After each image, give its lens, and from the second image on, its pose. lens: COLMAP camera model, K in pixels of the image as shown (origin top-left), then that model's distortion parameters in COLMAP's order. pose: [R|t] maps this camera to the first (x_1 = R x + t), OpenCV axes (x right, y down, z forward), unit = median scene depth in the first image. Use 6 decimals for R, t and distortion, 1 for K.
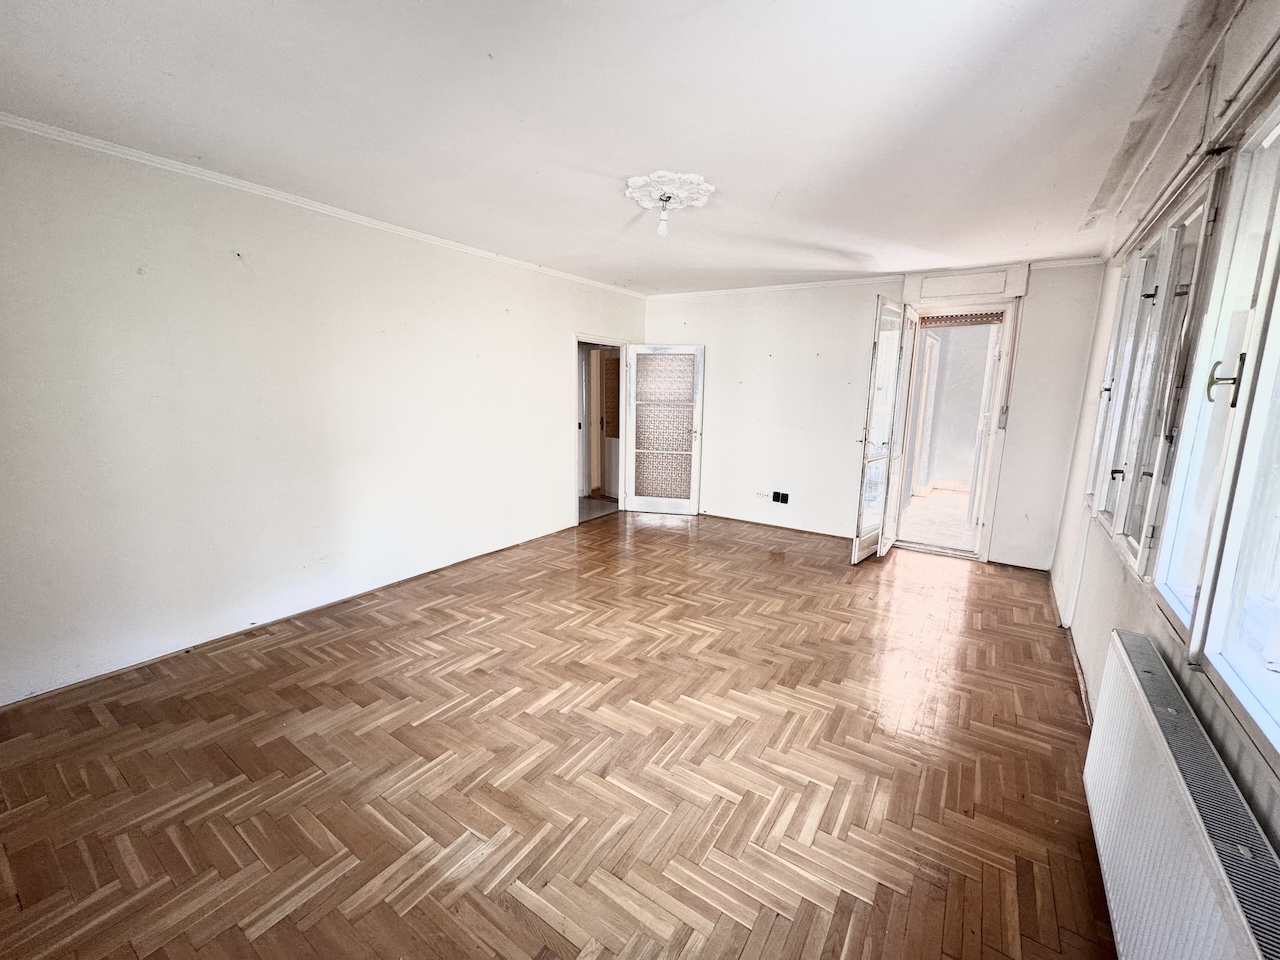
lens RADIAL K [[508.7, 0, 640.0], [0, 508.7, 480.0], [0, 0, 1]] dist [-0.000071, -0.000740]
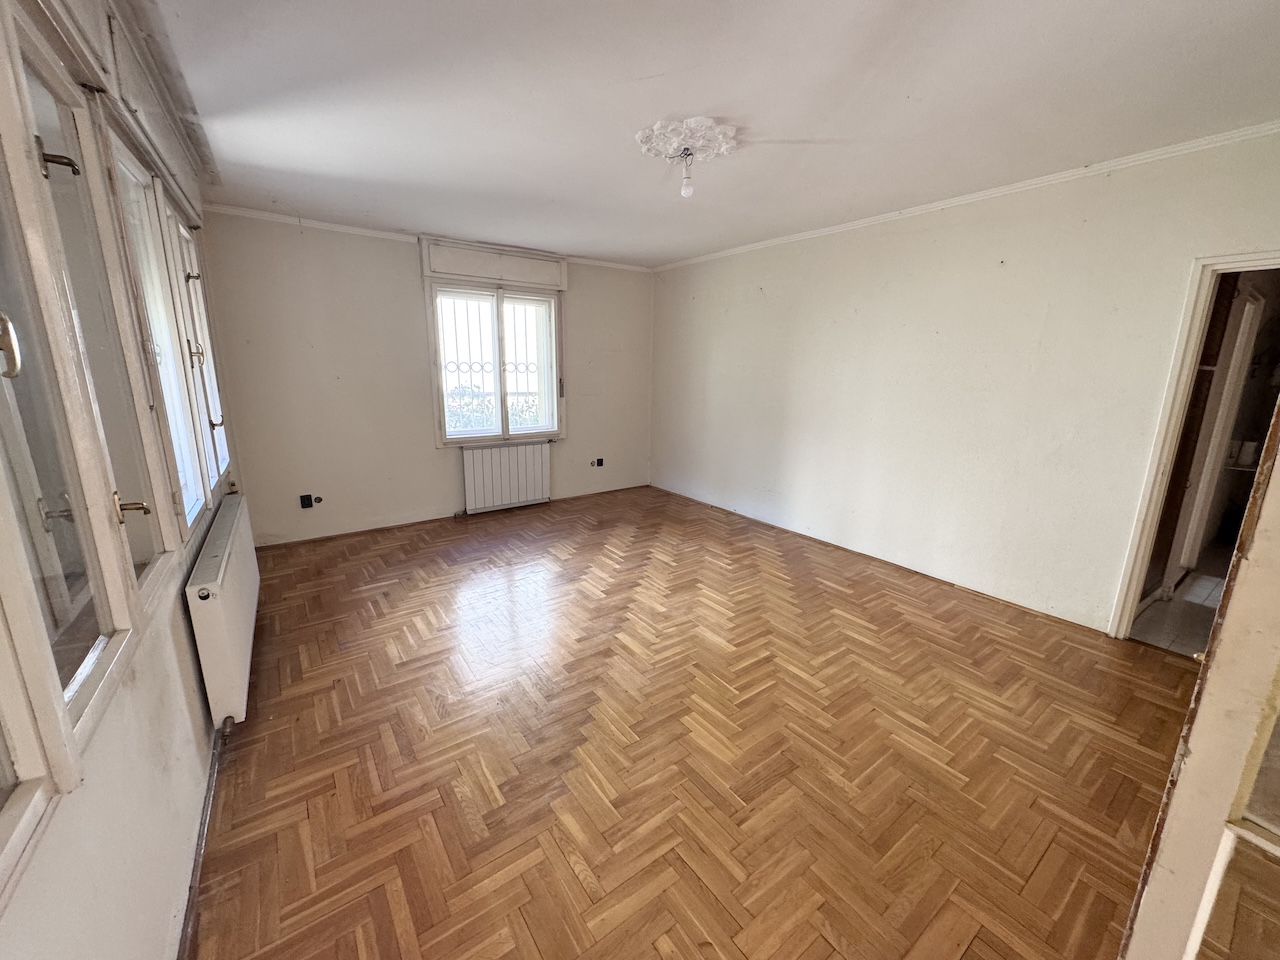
lens RADIAL K [[508.7, 0, 640.0], [0, 508.7, 480.0], [0, 0, 1]] dist [-0.000071, -0.000740]
pose [[-0.340224, 0.191017, -0.920739, 0.916537], [-0.182052, 0.947245, 0.263787, -0.208902], [0.922553, 0.257369, -0.287500, 1.206305]]
